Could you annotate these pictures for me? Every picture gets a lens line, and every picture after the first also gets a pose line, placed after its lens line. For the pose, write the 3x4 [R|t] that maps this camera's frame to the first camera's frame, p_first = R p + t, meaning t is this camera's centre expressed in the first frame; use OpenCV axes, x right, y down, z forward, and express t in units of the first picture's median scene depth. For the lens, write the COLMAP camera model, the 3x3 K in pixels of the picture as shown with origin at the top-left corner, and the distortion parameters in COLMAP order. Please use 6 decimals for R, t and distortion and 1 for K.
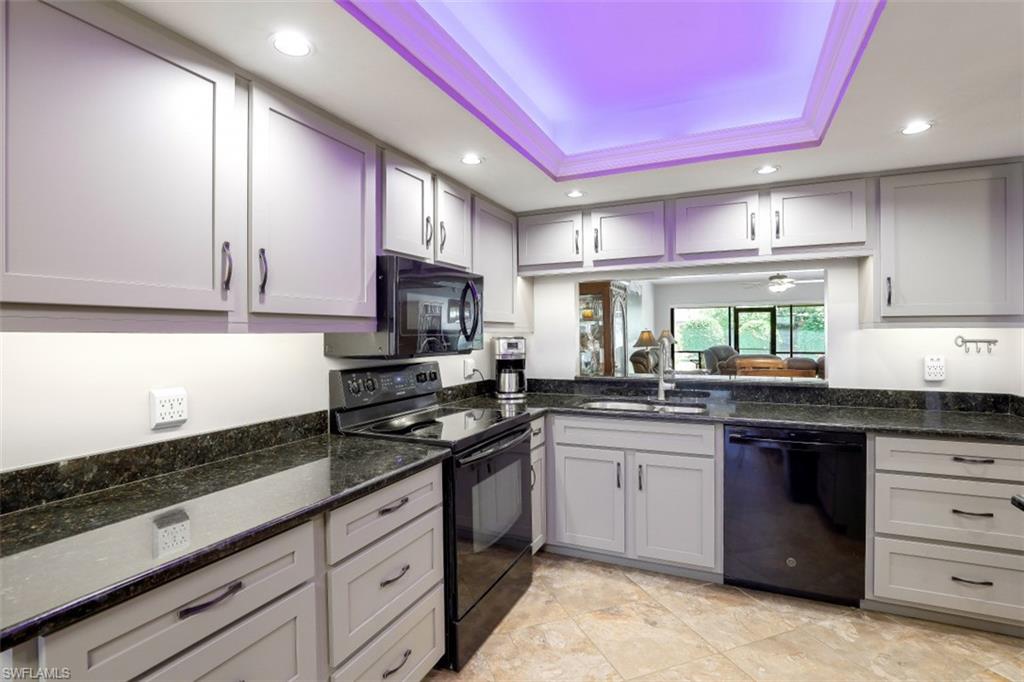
lens RADIAL K [[486.5, 0, 509.5], [0, 486.5, 335.1], [0, 0, 1]] dist [0.016725, -0.000261]
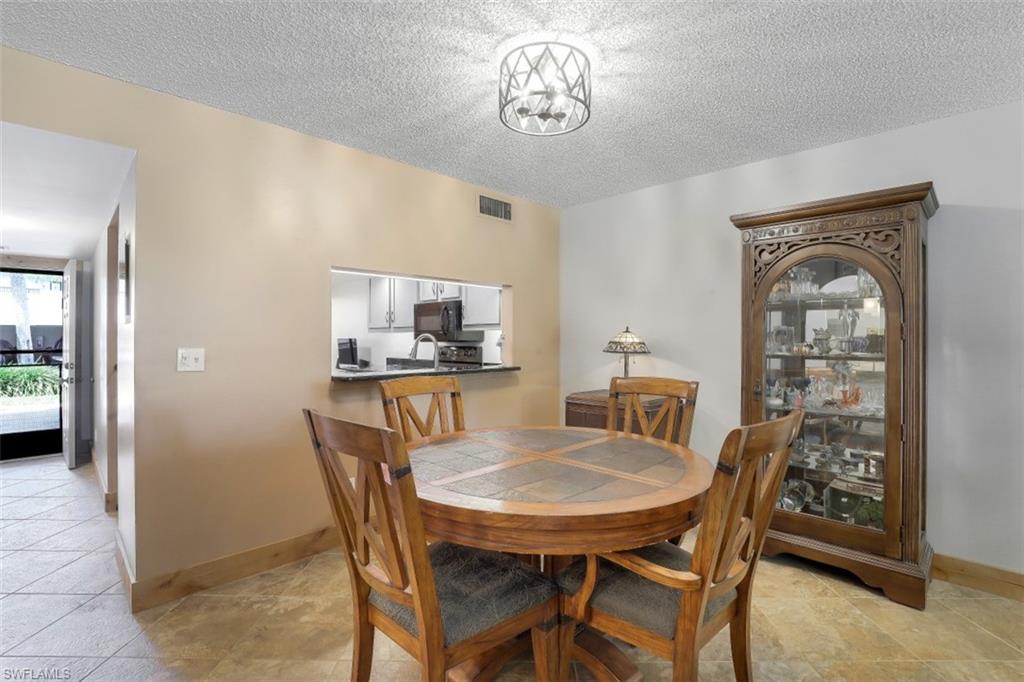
lens RADIAL K [[476.7, 0, 508.2], [0, 476.7, 336.8], [0, 0, 1]] dist [-0.009405, 0.000153]
pose [[-0.360339, 0.004344, -0.932811, 2.051775], [0.000030, 0.999989, 0.004645, 0.008212], [0.932822, 0.001646, -0.360335, 2.414725]]
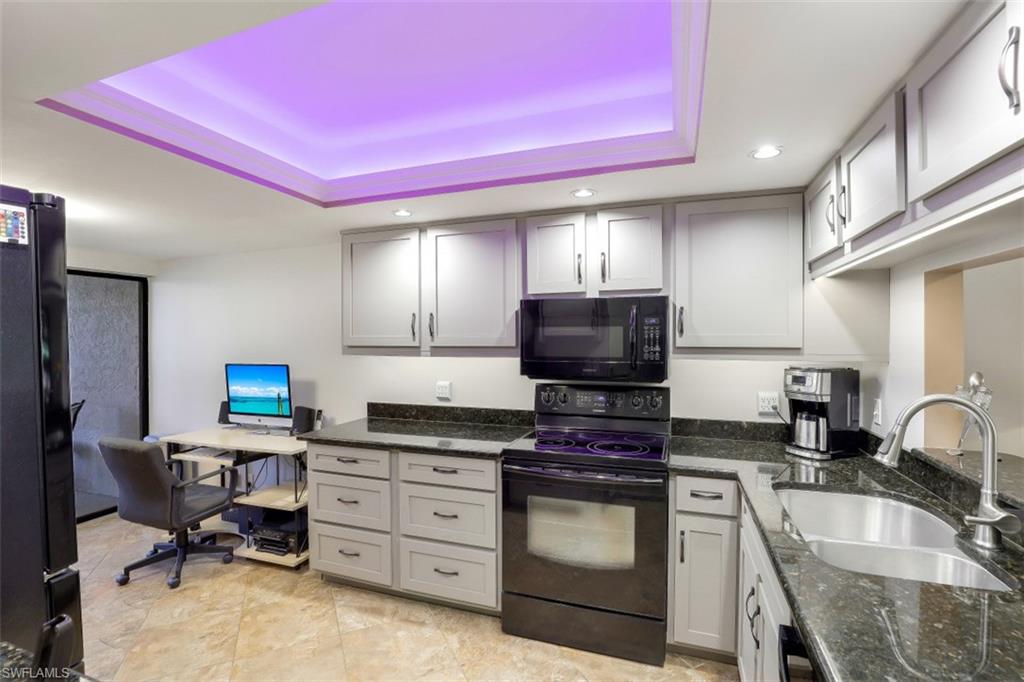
lens RADIAL K [[476.7, 0, 508.2], [0, 476.7, 336.8], [0, 0, 1]] dist [-0.009405, 0.000153]
pose [[0.081662, 0.005100, -0.996647, 1.021402], [-0.000938, 0.999987, 0.005040, -0.068742], [0.996660, 0.000523, 0.081665, 0.841495]]
